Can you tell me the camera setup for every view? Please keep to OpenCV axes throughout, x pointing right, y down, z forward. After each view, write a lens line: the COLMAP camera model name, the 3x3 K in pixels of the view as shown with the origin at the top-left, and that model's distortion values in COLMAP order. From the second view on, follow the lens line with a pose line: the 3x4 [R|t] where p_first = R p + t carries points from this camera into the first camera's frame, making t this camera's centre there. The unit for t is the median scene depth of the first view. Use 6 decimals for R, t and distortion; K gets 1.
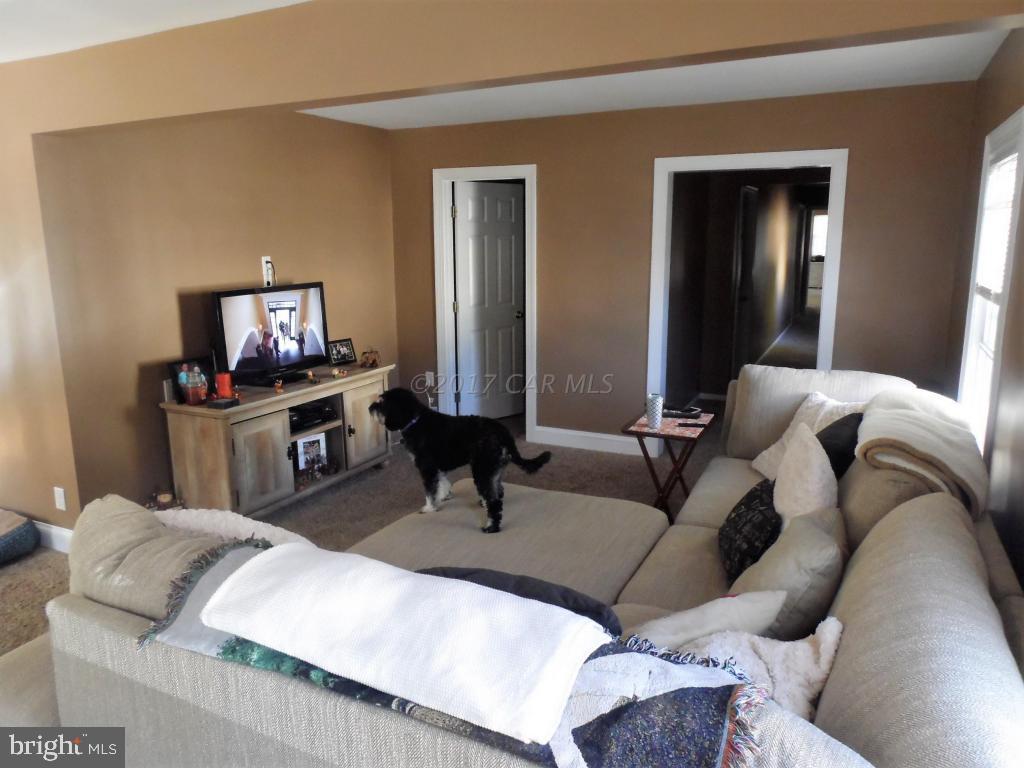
lens RADIAL K [[729.7, 0, 513.6], [0, 729.7, 385.7], [0, 0, 1]] dist [0.013356, -0.001914]
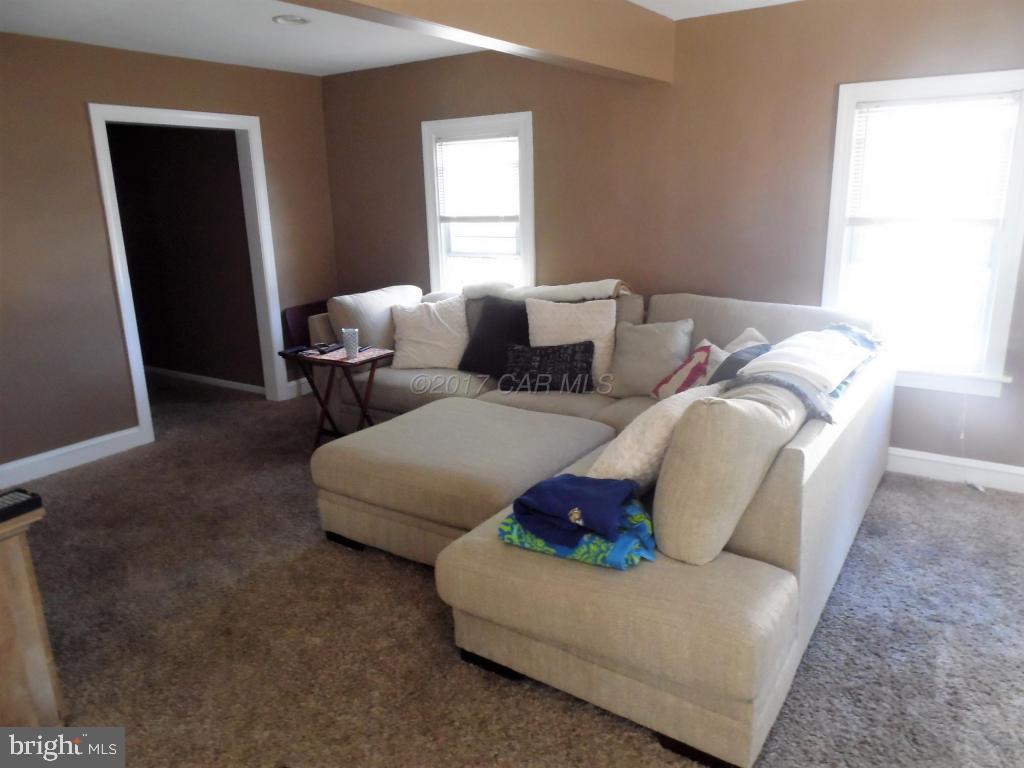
lens RADIAL K [[729.7, 0, 514.6], [0, 729.7, 381.9], [0, 0, 1]] dist [0.013356, -0.001914]
pose [[0.145732, -0.261301, 0.954193, -0.692075], [0.210010, 0.950679, 0.228264, -0.101355], [-0.966777, 0.167125, 0.193420, 0.444271]]
